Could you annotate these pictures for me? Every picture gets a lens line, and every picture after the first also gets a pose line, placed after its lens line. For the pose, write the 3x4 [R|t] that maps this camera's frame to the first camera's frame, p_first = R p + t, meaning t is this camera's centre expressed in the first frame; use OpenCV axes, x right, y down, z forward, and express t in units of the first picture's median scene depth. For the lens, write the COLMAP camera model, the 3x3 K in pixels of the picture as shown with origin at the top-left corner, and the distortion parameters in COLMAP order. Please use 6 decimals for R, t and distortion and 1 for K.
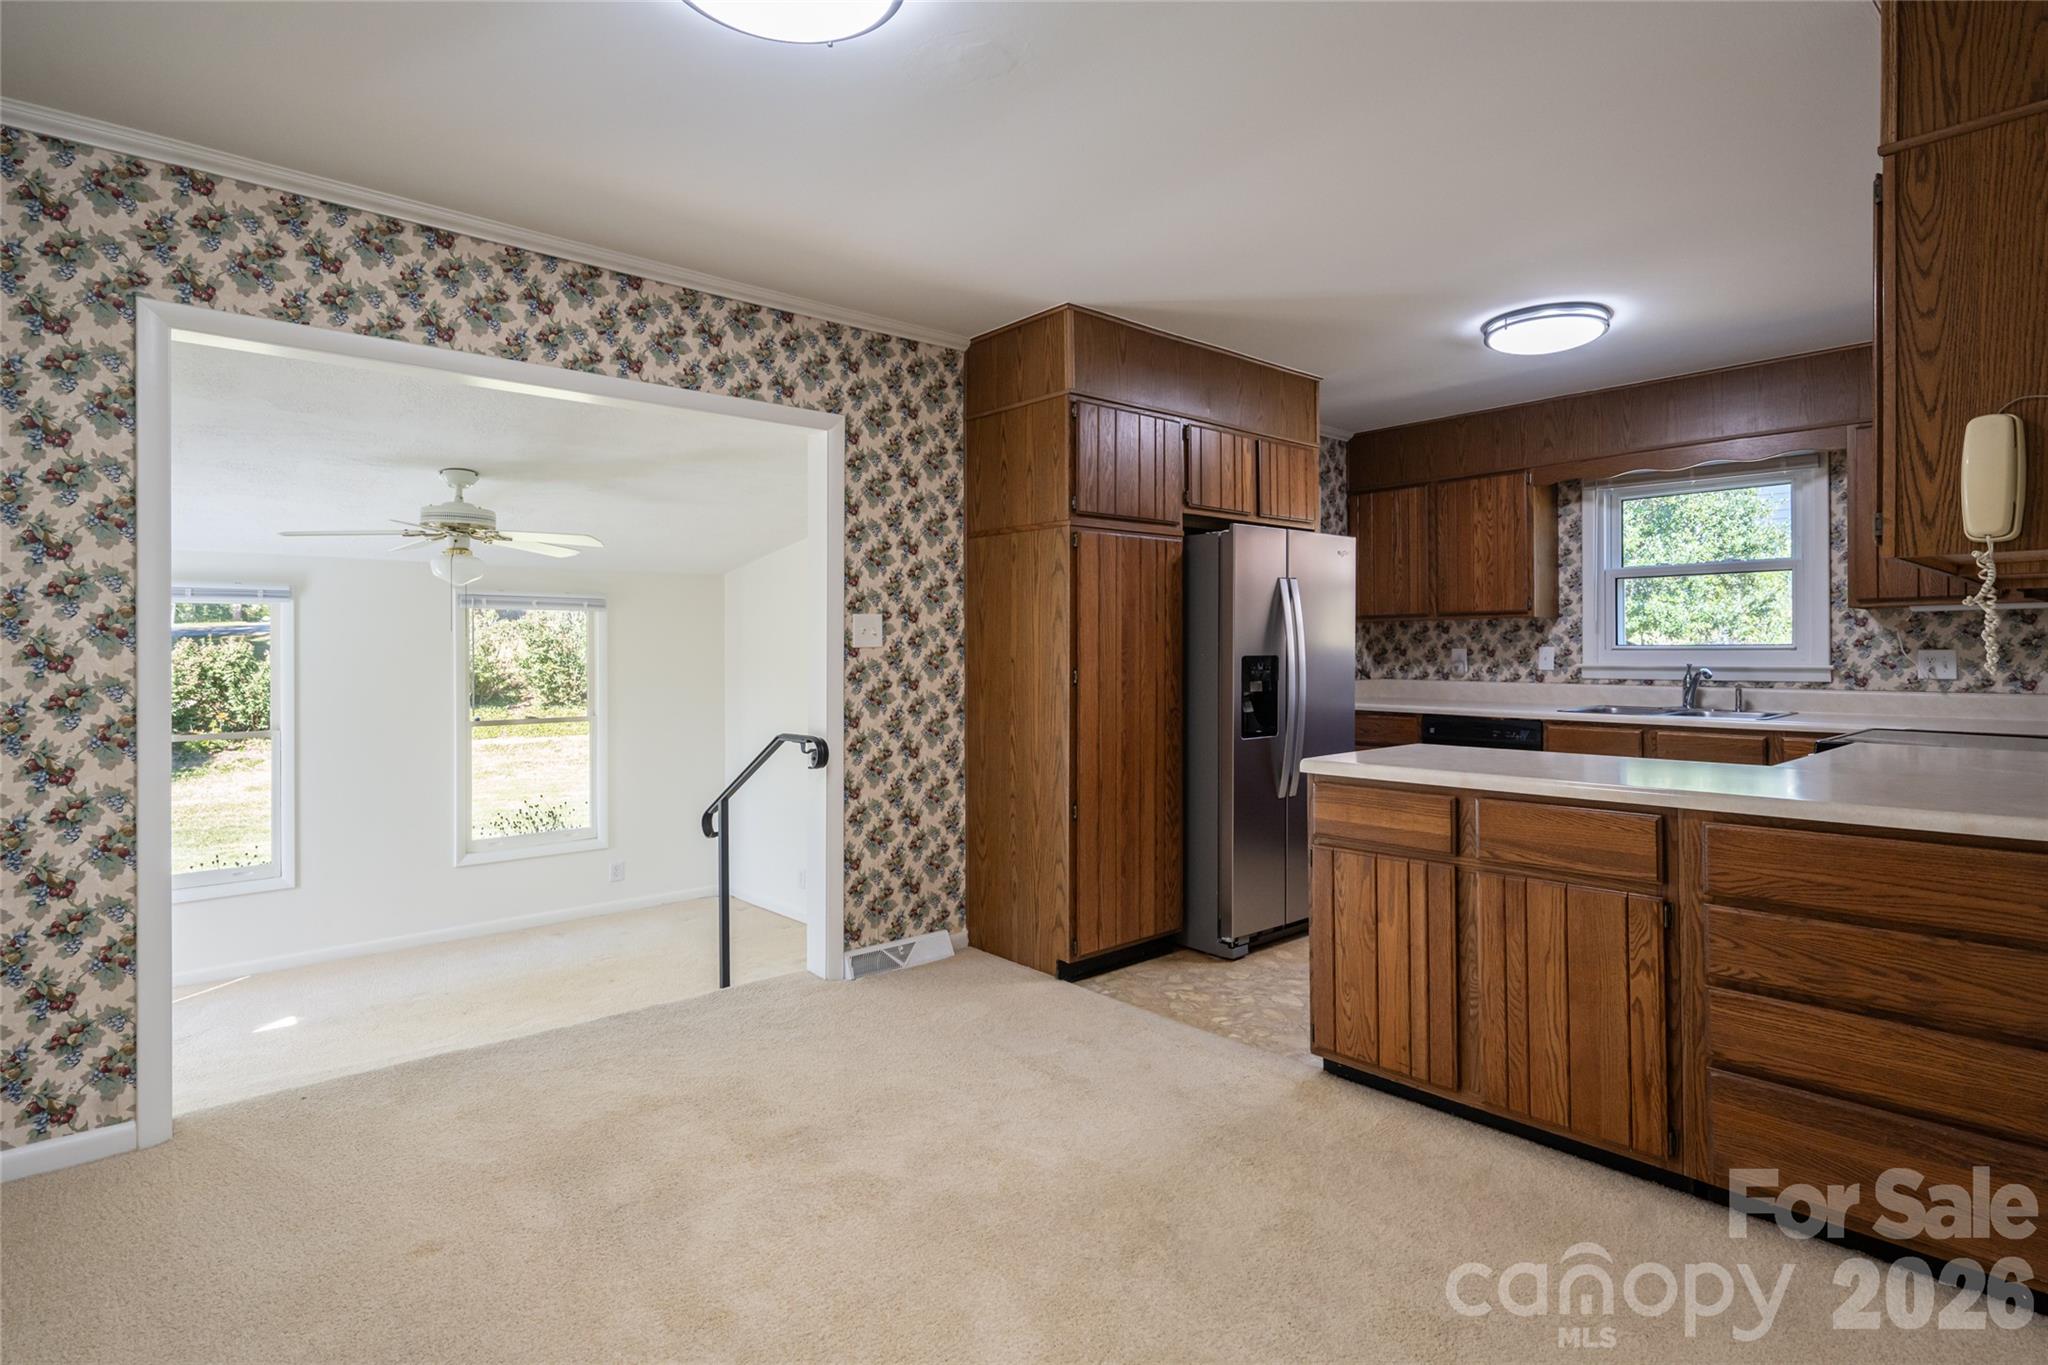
lens RADIAL K [[1038.8, 0, 1055.5], [0, 1038.8, 647.0], [0, 0, 1]] dist [-0.001876, 0.000019]
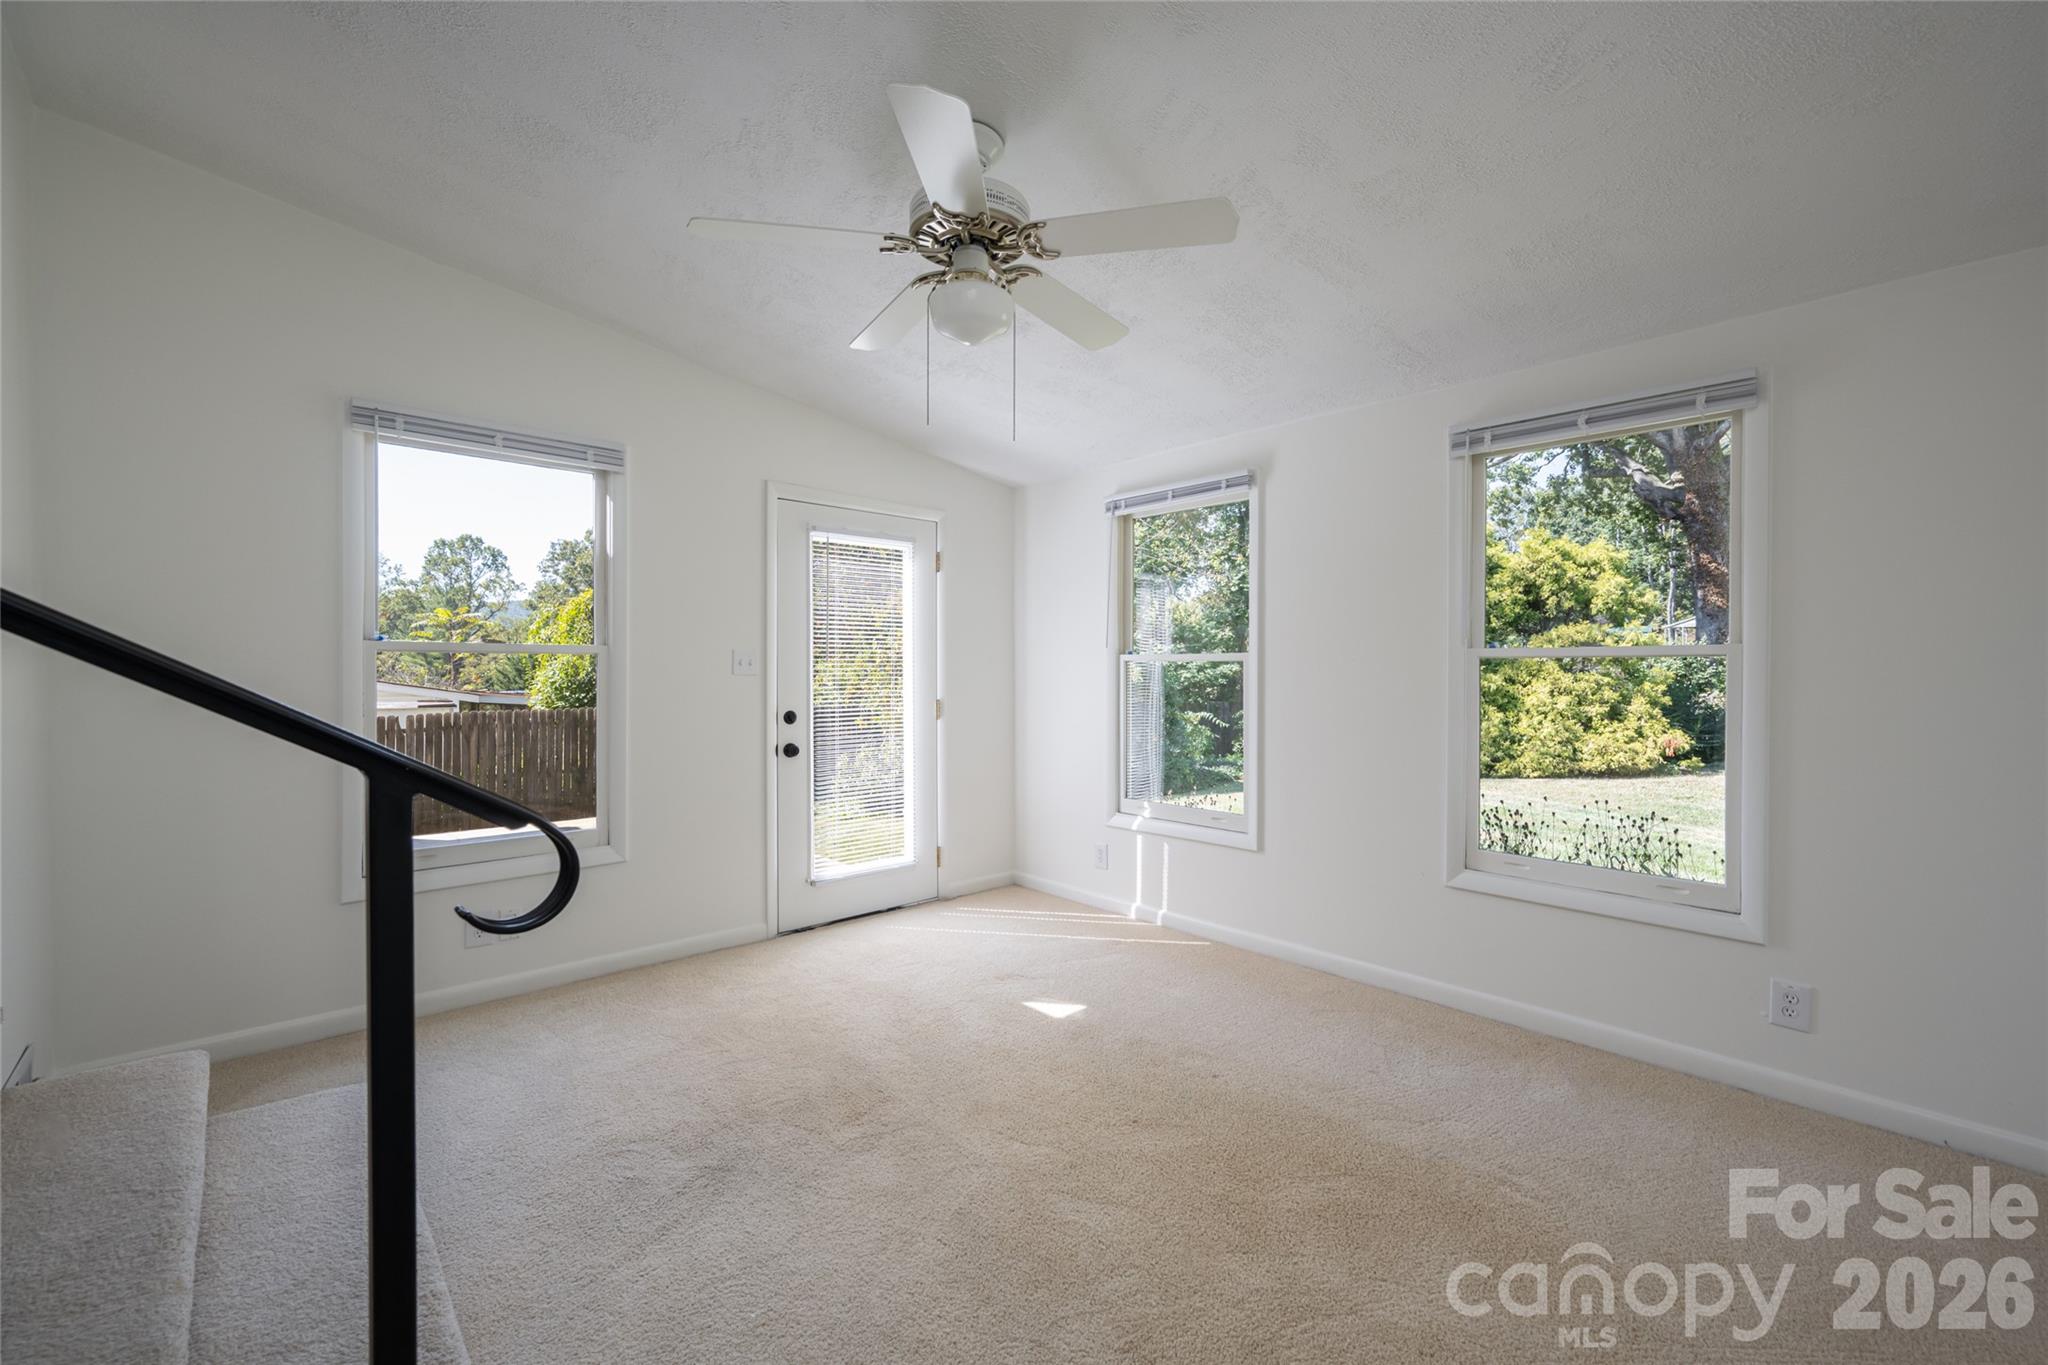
lens RADIAL K [[836.7, 0, 1024.0], [0, 836.7, 682.5], [0, 0, 1]] dist [-0.000012, 0.000000]
pose [[0.014180, 0.018719, -0.999724, -0.159605], [0.005559, 0.999808, 0.018800, 0.135880], [0.999884, -0.005824, 0.014073, 1.218548]]
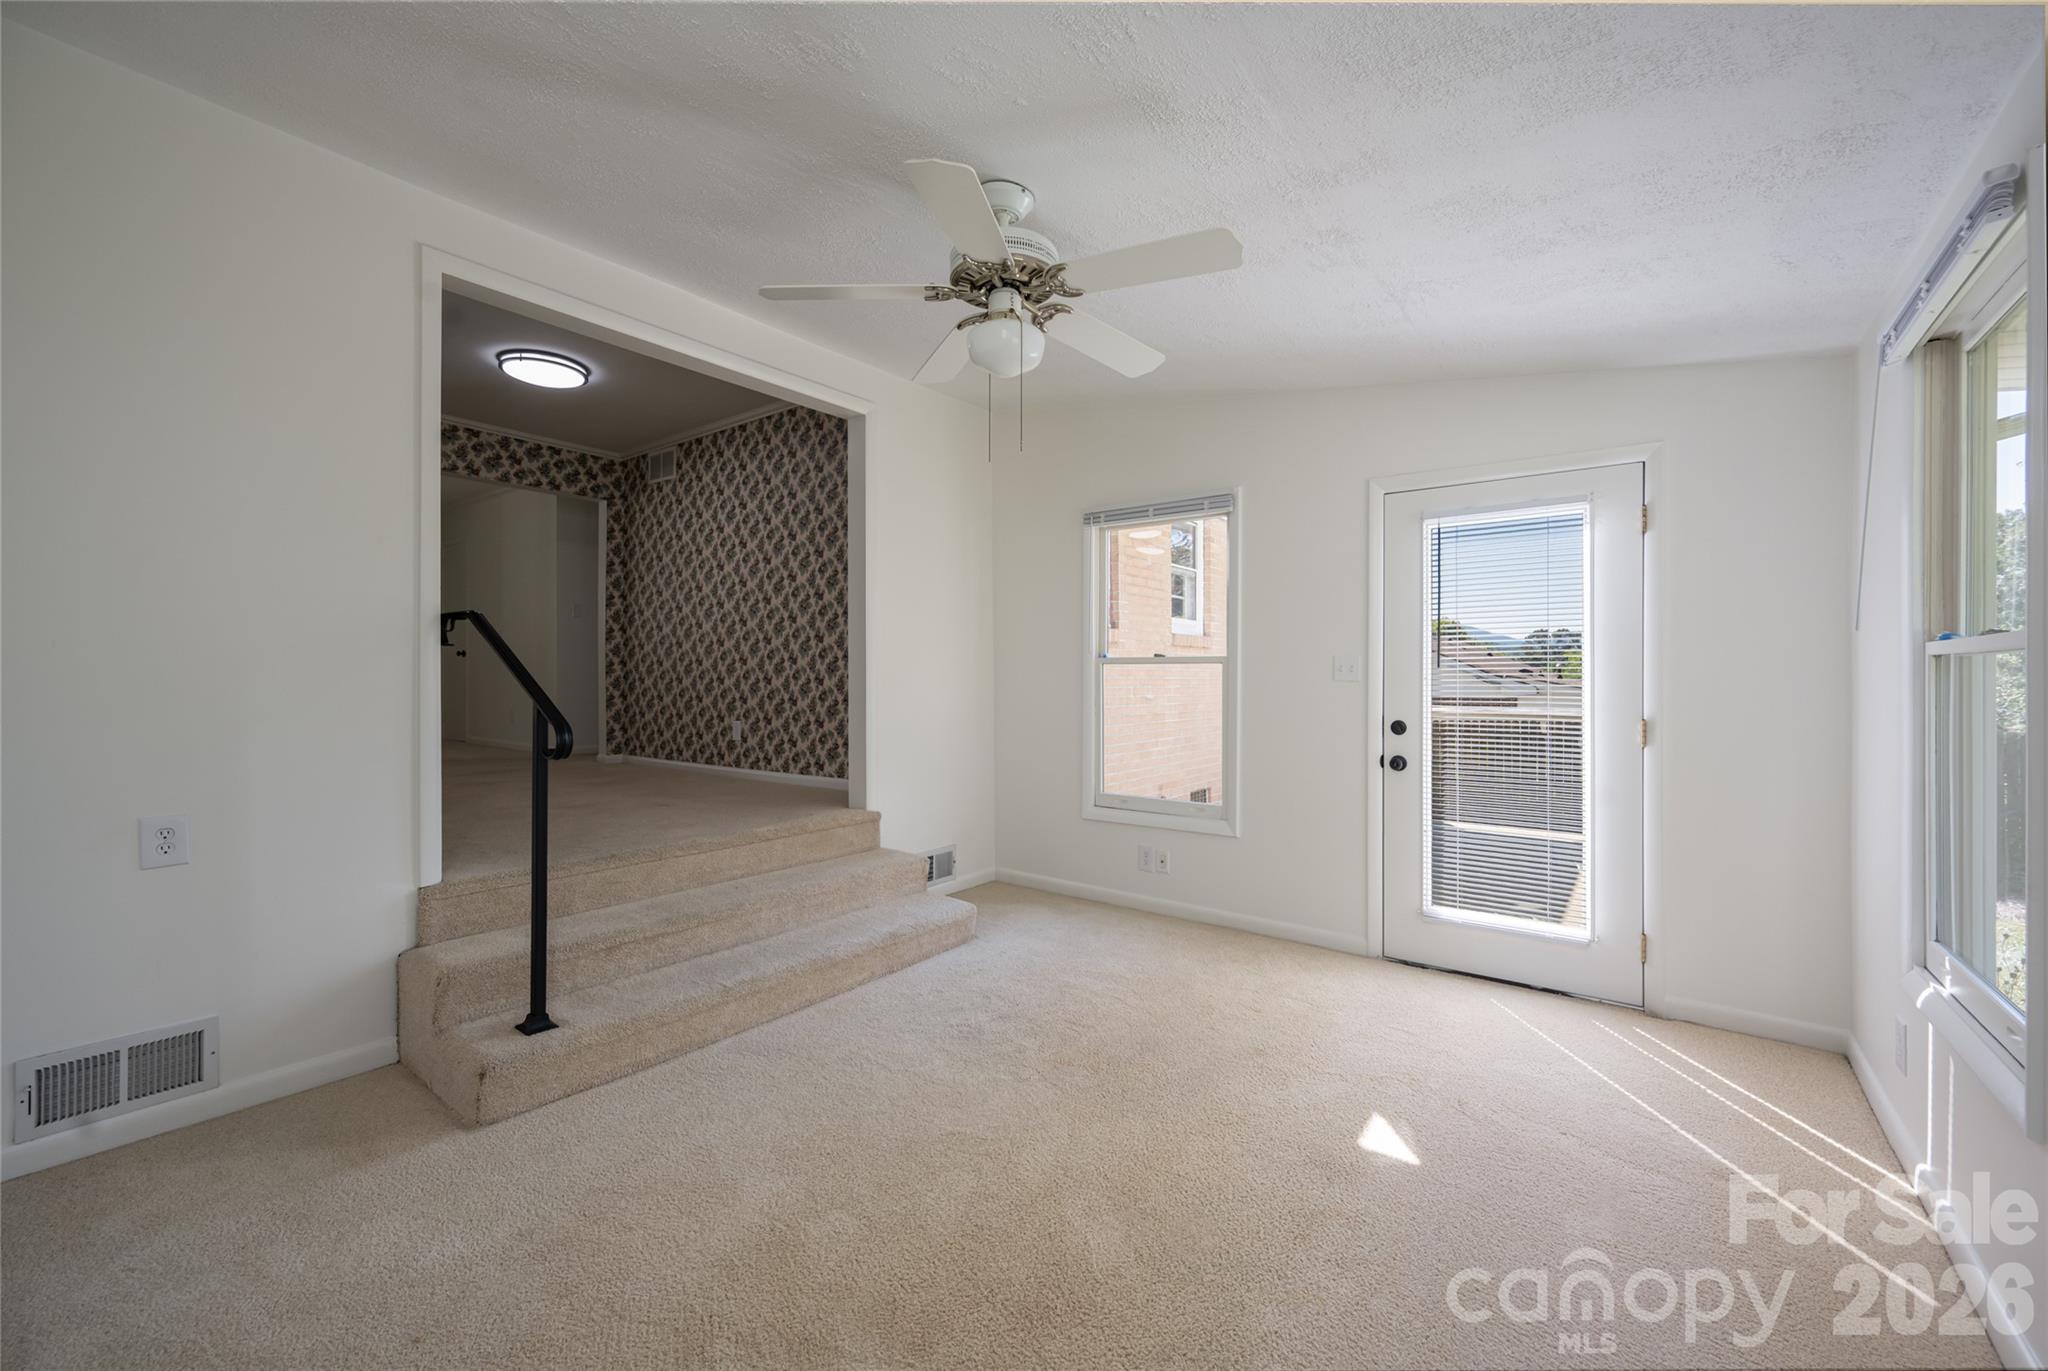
lens RADIAL K [[818.7, 0, 1027.2], [0, 818.7, 677.4], [0, 0, 1]] dist [-0.001128, -0.000072]
pose [[-0.983048, 0.007333, -0.183200, -0.573241], [0.008148, 0.999960, -0.003700, 0.139548], [0.183166, -0.005130, -0.983069, 1.737530]]
